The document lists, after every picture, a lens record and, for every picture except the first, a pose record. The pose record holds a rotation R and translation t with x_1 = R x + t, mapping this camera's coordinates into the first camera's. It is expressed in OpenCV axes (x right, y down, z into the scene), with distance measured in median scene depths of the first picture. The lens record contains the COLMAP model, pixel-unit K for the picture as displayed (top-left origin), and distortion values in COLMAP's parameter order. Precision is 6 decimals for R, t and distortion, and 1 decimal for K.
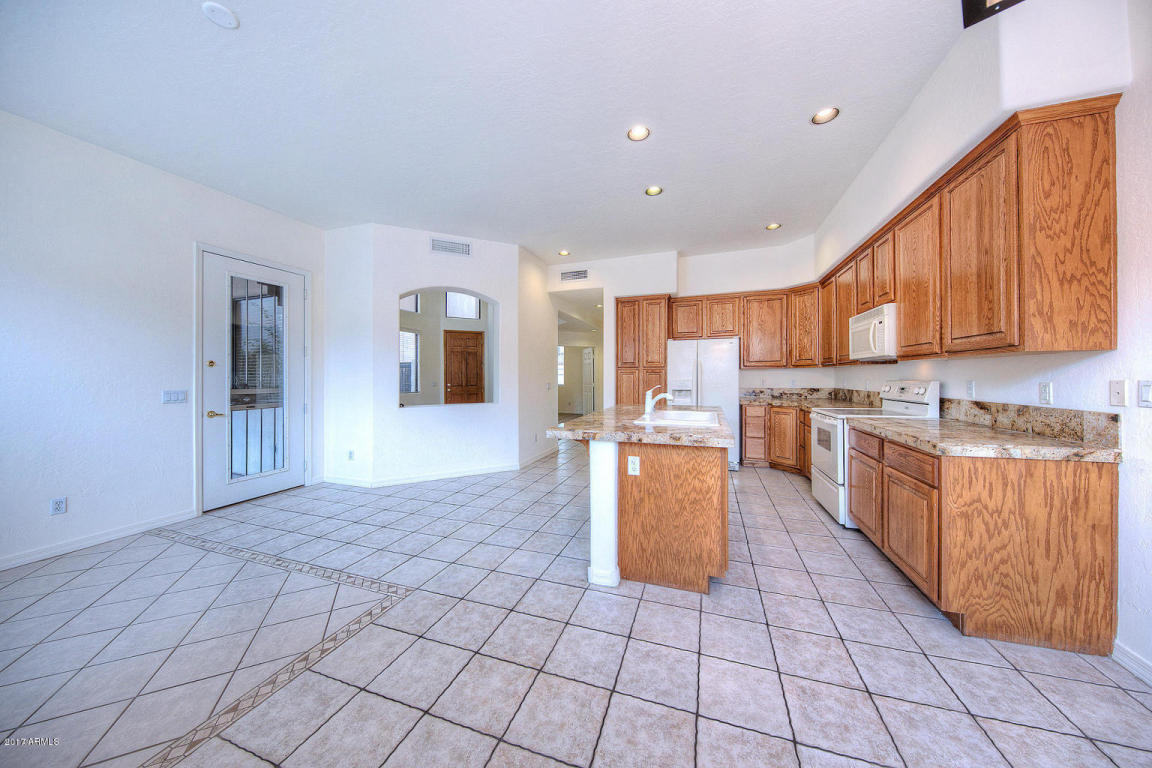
lens RADIAL K [[364.2, 0, 583.5], [0, 364.2, 377.2], [0, 0, 1]] dist [-0.003619, -0.001458]
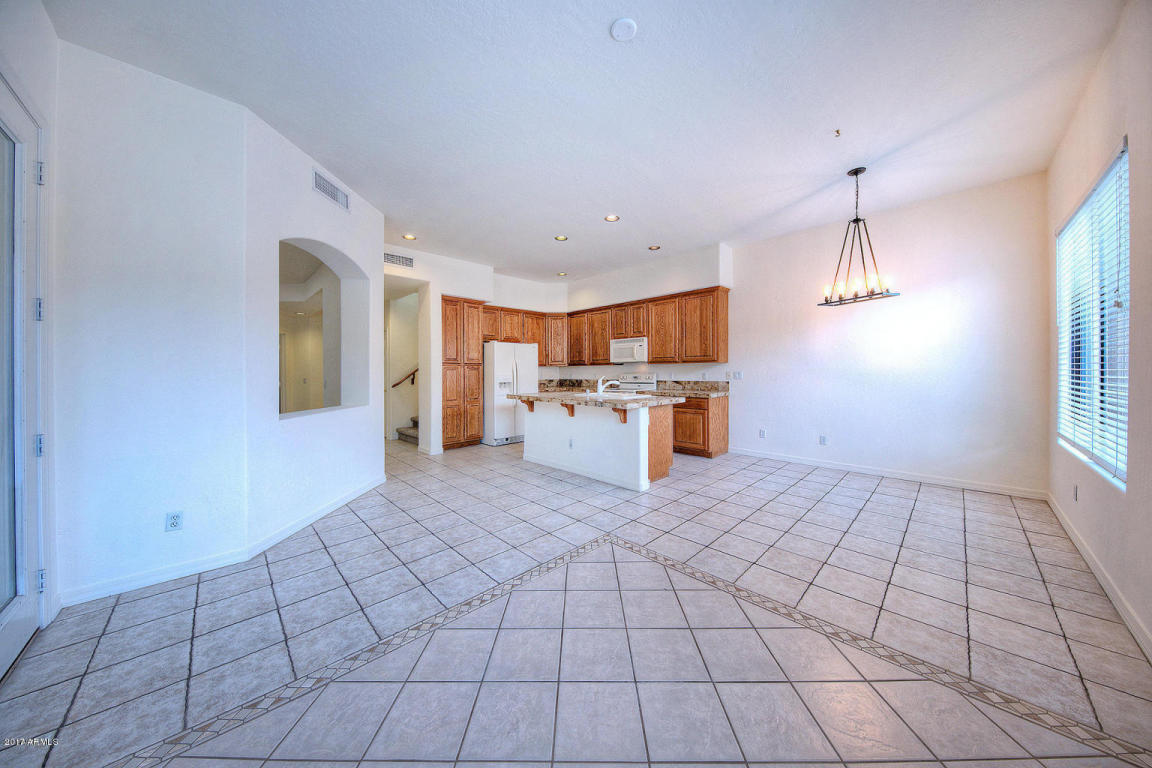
lens RADIAL K [[364.2, 0, 570.8], [0, 364.2, 375.5], [0, 0, 1]] dist [-0.003619, -0.001458]
pose [[0.463292, -0.005727, 0.886187, -1.065559], [0.004998, 0.999980, 0.003849, 0.011332], [-0.886191, 0.002646, 0.463312, 0.331414]]
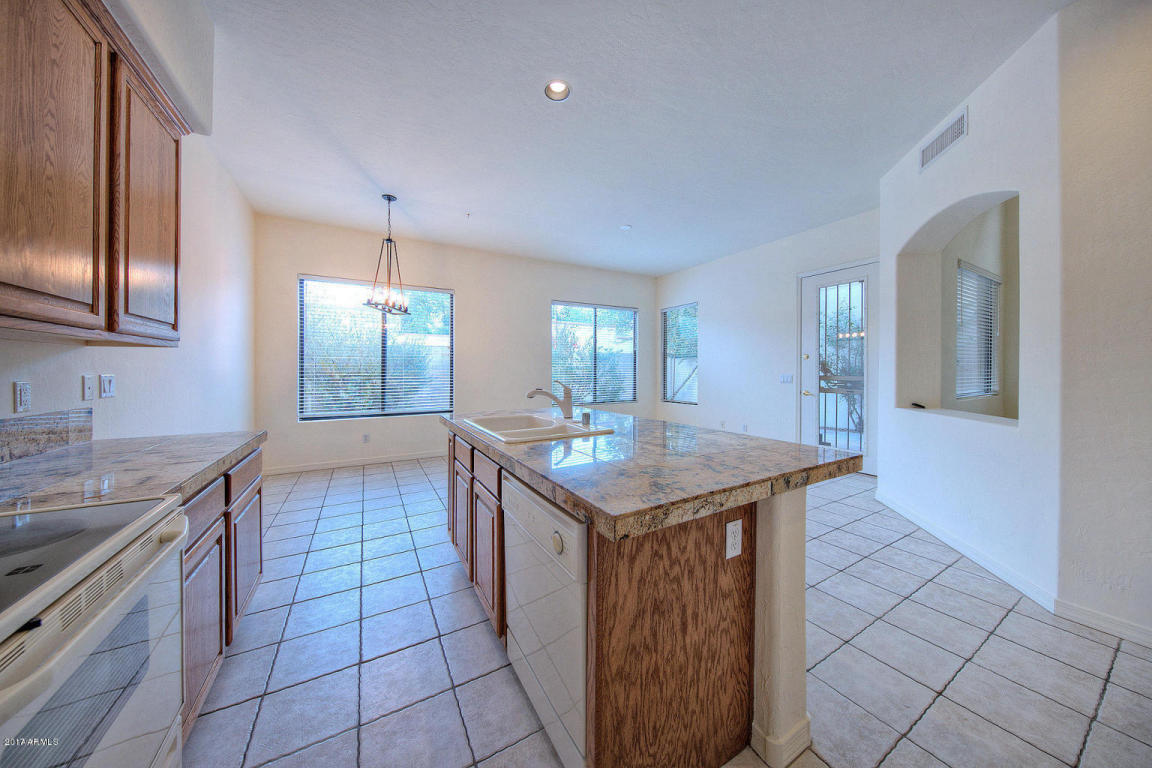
lens RADIAL K [[364.2, 0, 579.1], [0, 364.2, 374.2], [0, 0, 1]] dist [-0.003619, -0.001458]
pose [[-0.663037, 0.018751, -0.748352, 0.608373], [0.007151, 0.999799, 0.018716, -0.002977], [0.748553, 0.007058, -0.663038, 1.283714]]
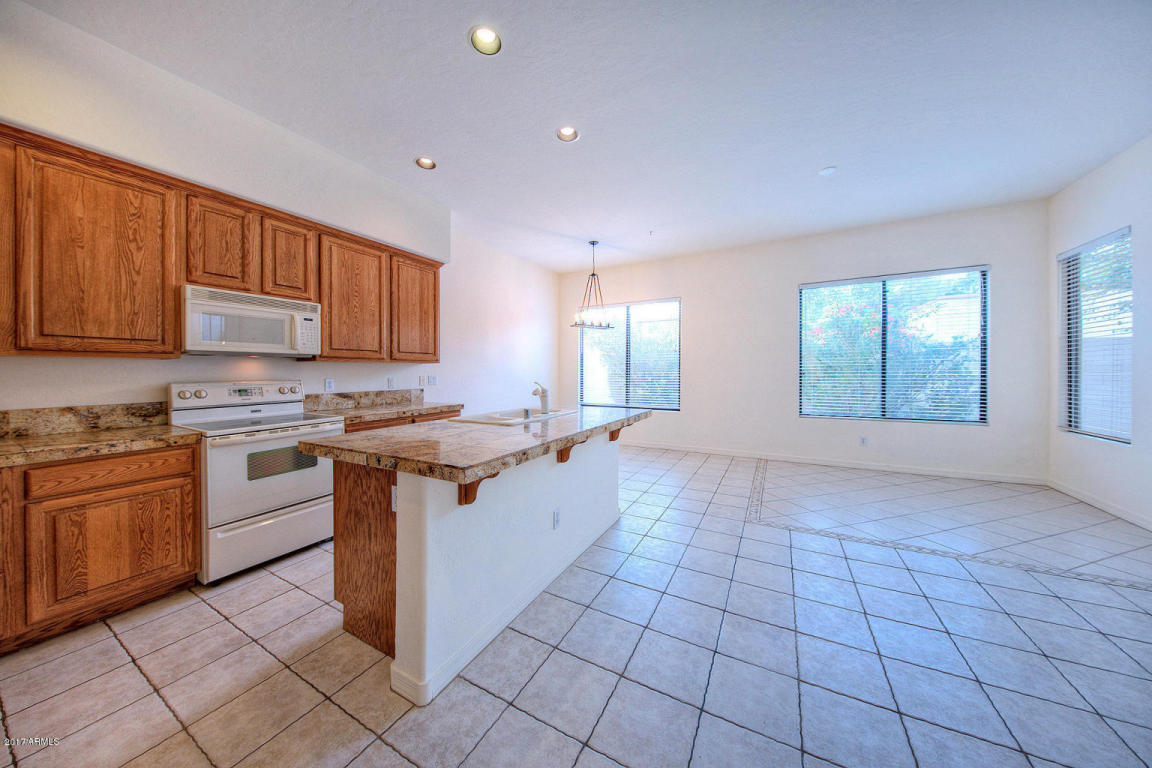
lens RADIAL K [[364.2, 0, 581.8], [0, 364.2, 378.4], [0, 0, 1]] dist [-0.003619, -0.001458]
pose [[-0.986331, 0.012245, 0.164323, -0.048791], [0.015173, 0.999747, 0.016576, 0.000721], [-0.164078, 0.018843, -0.986267, 1.582329]]
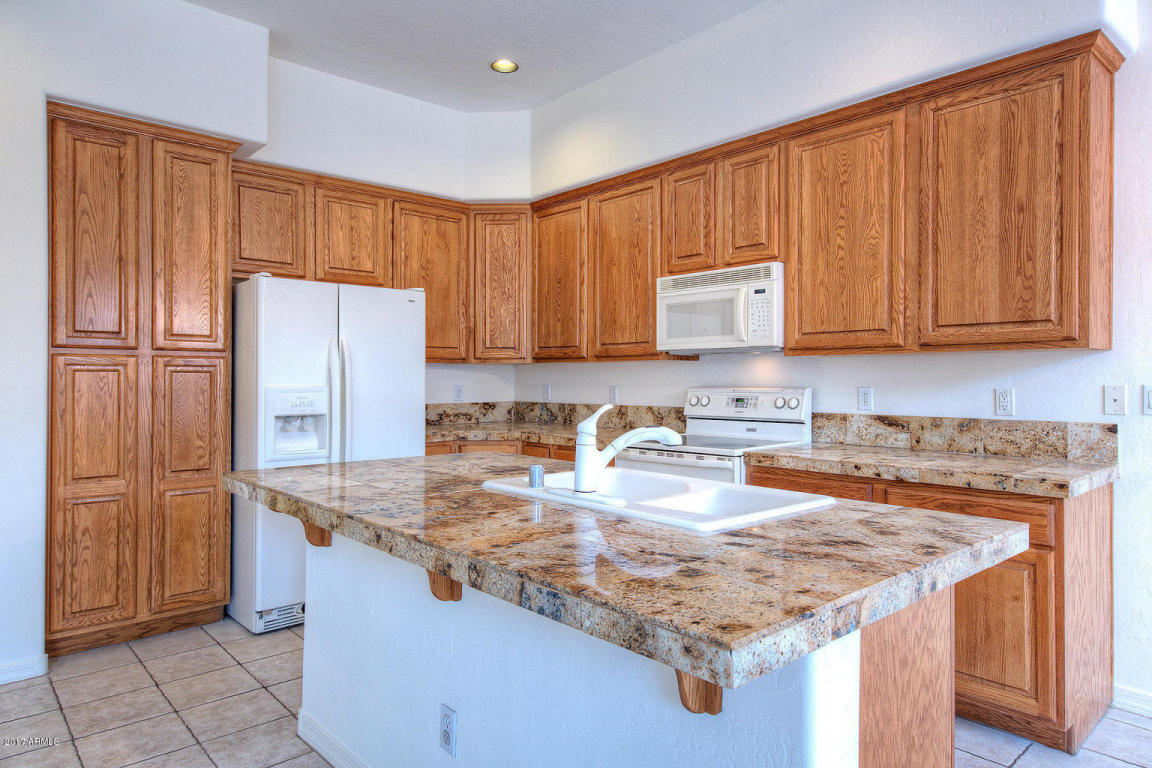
lens RADIAL K [[712.6, 0, 573.0], [0, 712.6, 379.7], [0, 0, 1]] dist [0.018470, -0.002129]
pose [[0.496040, 0.007385, 0.868268, -0.318551], [-0.003366, 0.999973, -0.006582, 0.004905], [-0.868293, 0.000342, 0.496051, 0.586655]]
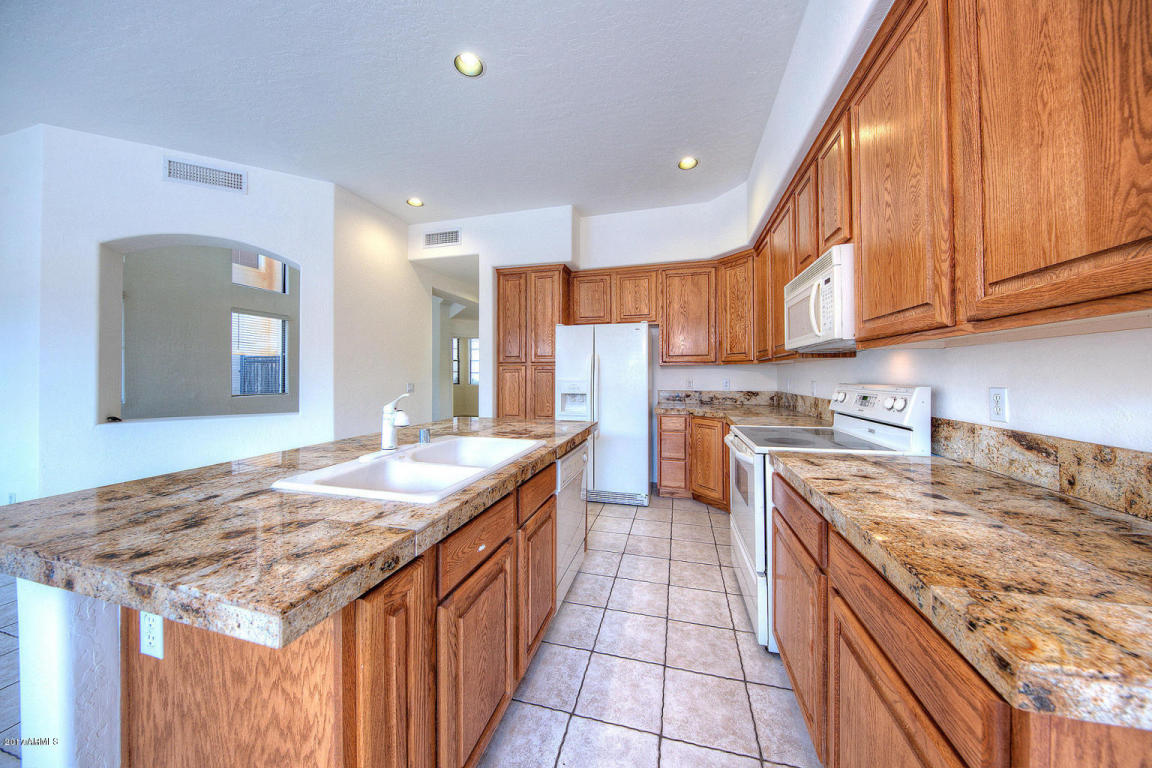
lens RADIAL K [[364.2, 0, 584.8], [0, 364.2, 369.8], [0, 0, 1]] dist [-0.003619, -0.001458]
pose [[0.997033, 0.005616, 0.076777, 0.346753], [-0.004456, 0.999873, -0.015275, -0.003147], [-0.076853, 0.014888, 0.996931, 0.405841]]
